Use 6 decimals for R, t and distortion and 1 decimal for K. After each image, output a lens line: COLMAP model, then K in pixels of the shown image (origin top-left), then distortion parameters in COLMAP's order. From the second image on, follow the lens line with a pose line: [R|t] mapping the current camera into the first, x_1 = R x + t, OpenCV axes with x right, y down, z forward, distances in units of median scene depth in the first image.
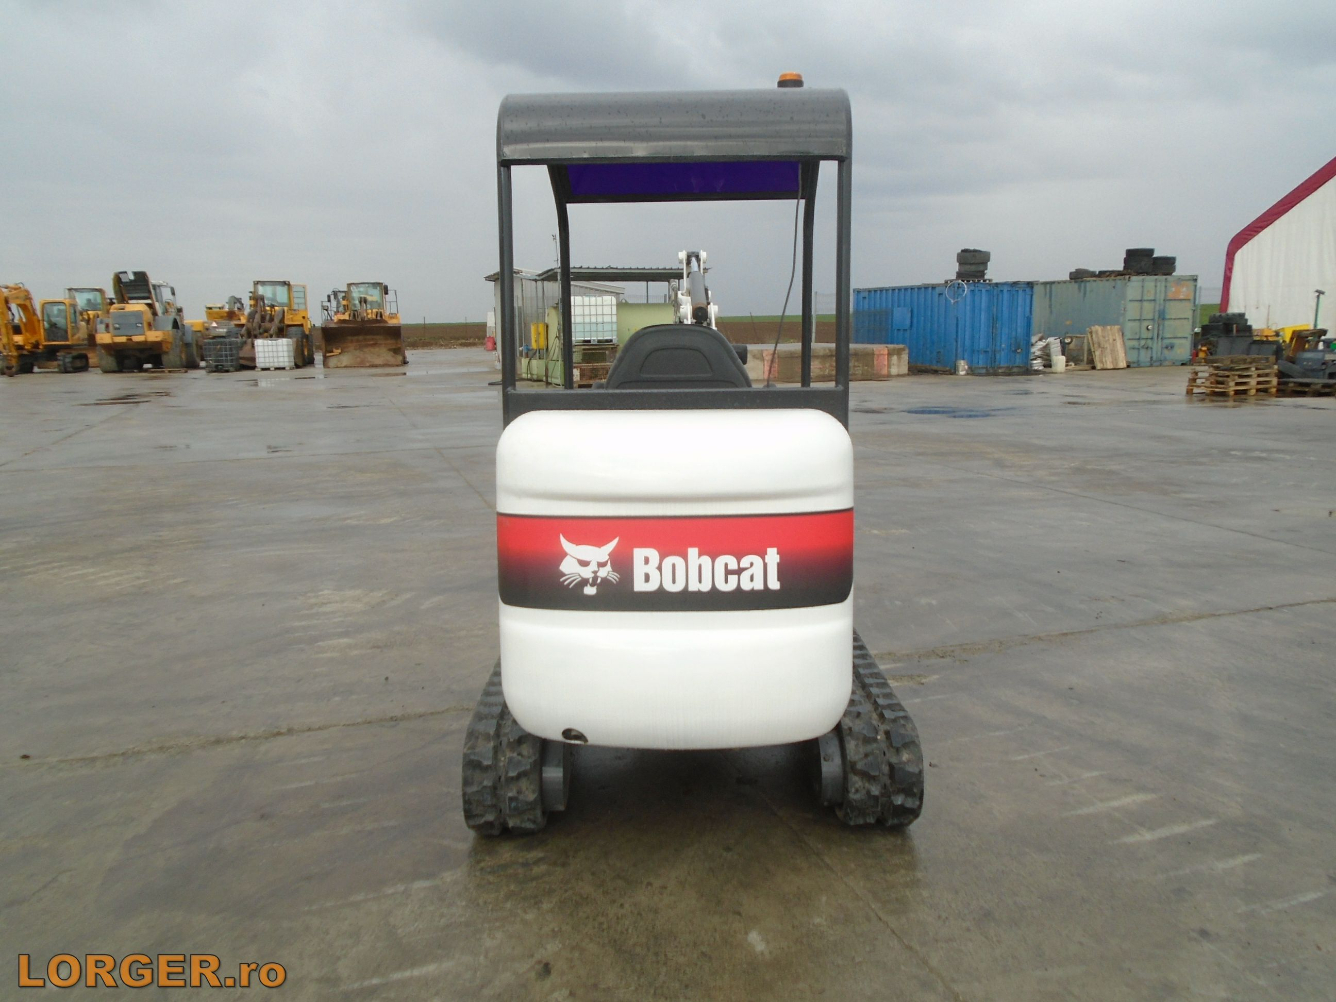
lens RADIAL K [[1031.7, 0, 664.7], [0, 1031.7, 499.2], [0, 0, 1]] dist [-0.005723, 0.002332]
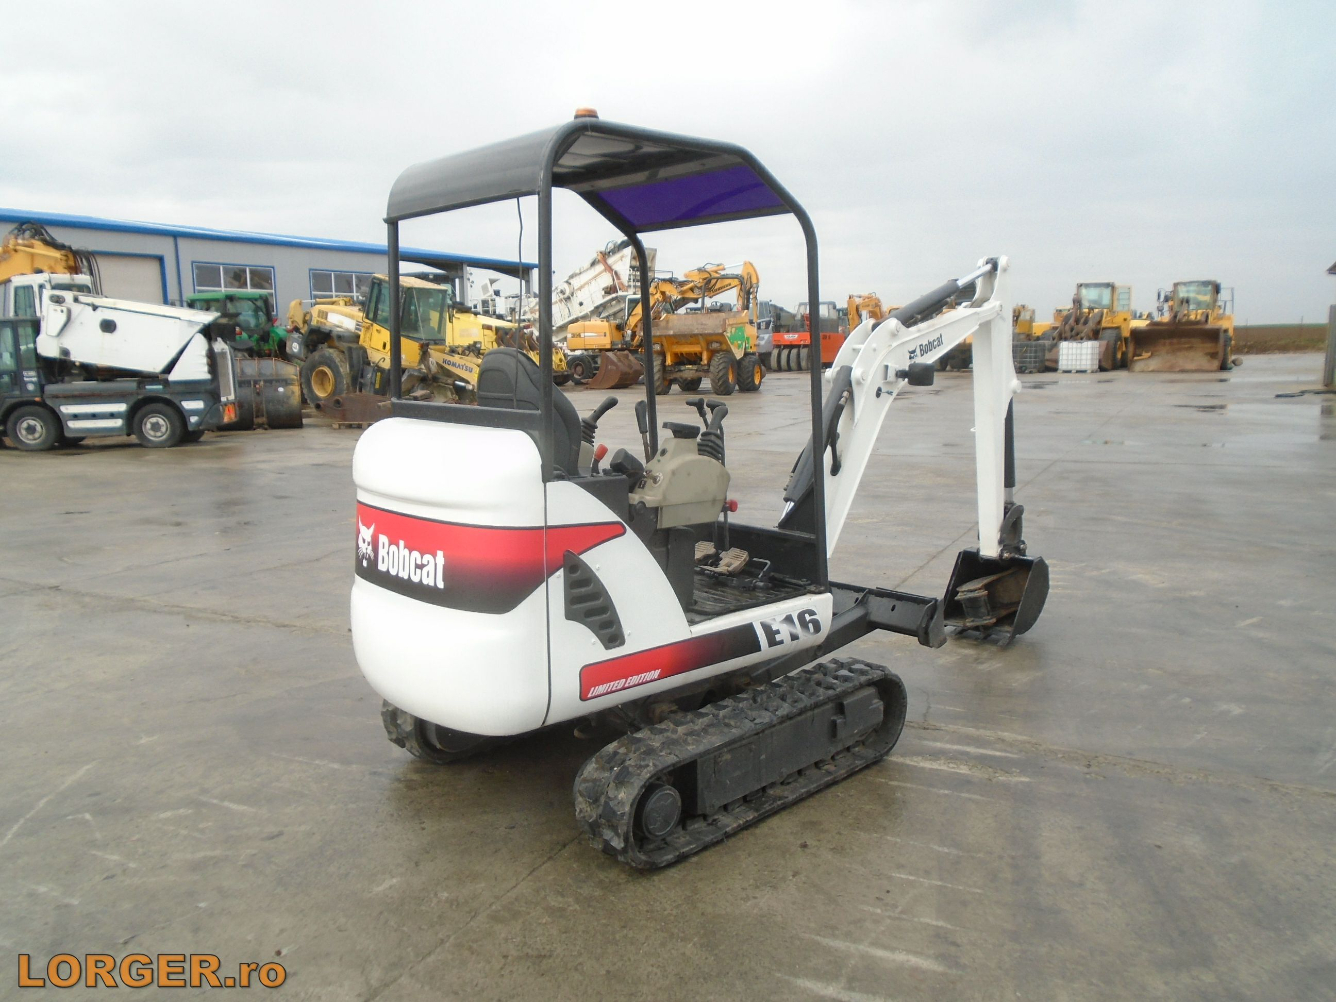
lens RADIAL K [[1031.7, 0, 667.0], [0, 1031.7, 504.3], [0, 0, 1]] dist [-0.005723, 0.002332]
pose [[0.692938, 0.116912, -0.711455, 0.142400], [-0.114002, 0.992119, 0.051997, -0.011907], [0.711927, 0.045077, 0.700805, 0.051964]]
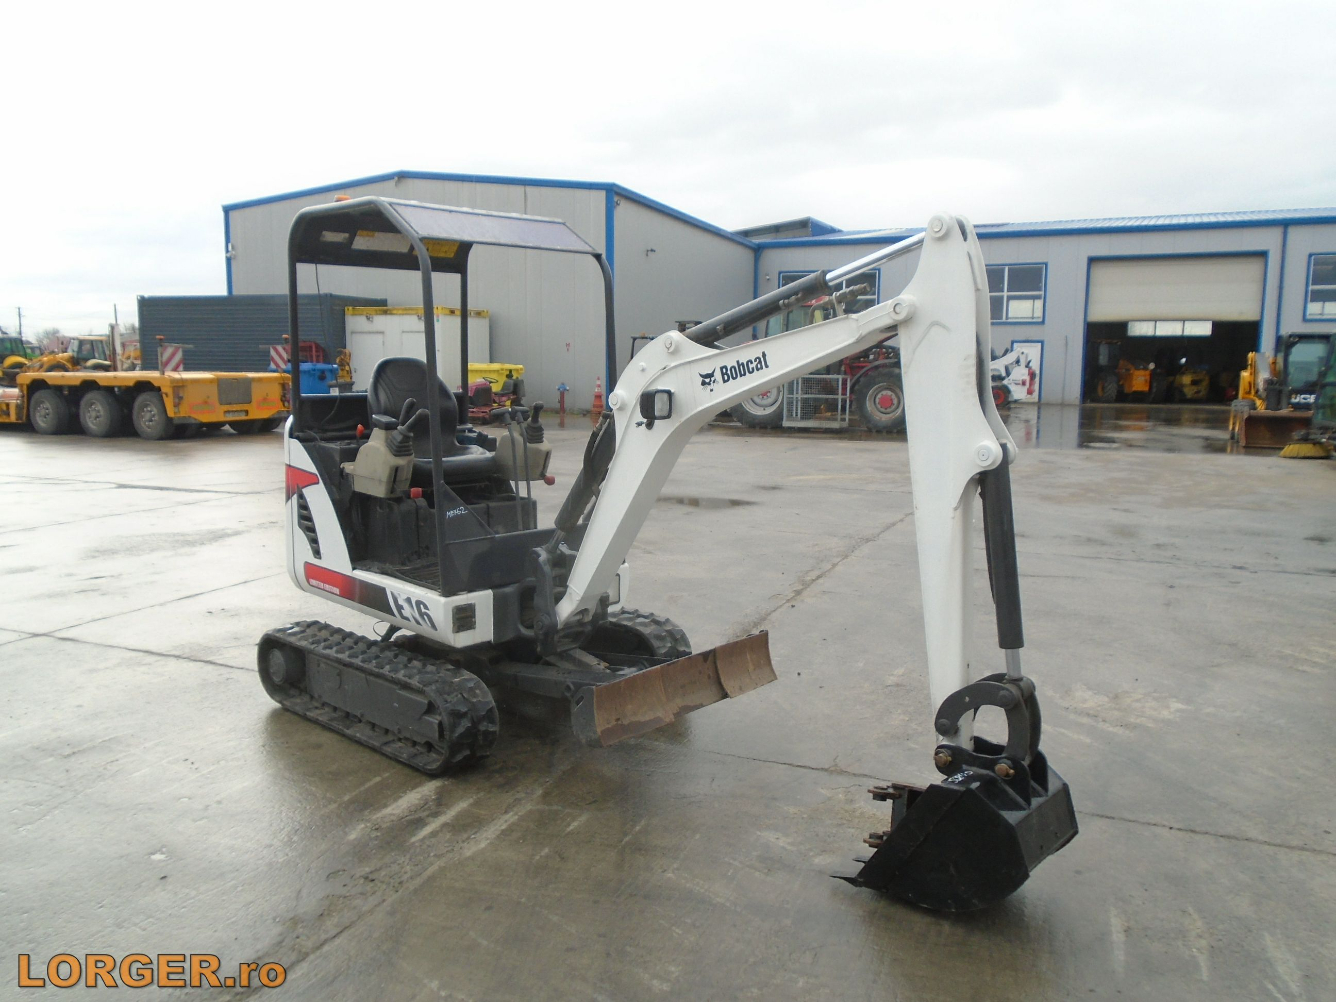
lens RADIAL K [[1031.7, 0, 664.8], [0, 1031.7, 500.7], [0, 0, 1]] dist [-0.005723, 0.002332]
pose [[-0.664367, 0.126970, -0.736542, 0.144941], [-0.115015, 0.956359, 0.268607, -0.066184], [0.738504, 0.263167, -0.620770, 0.362933]]
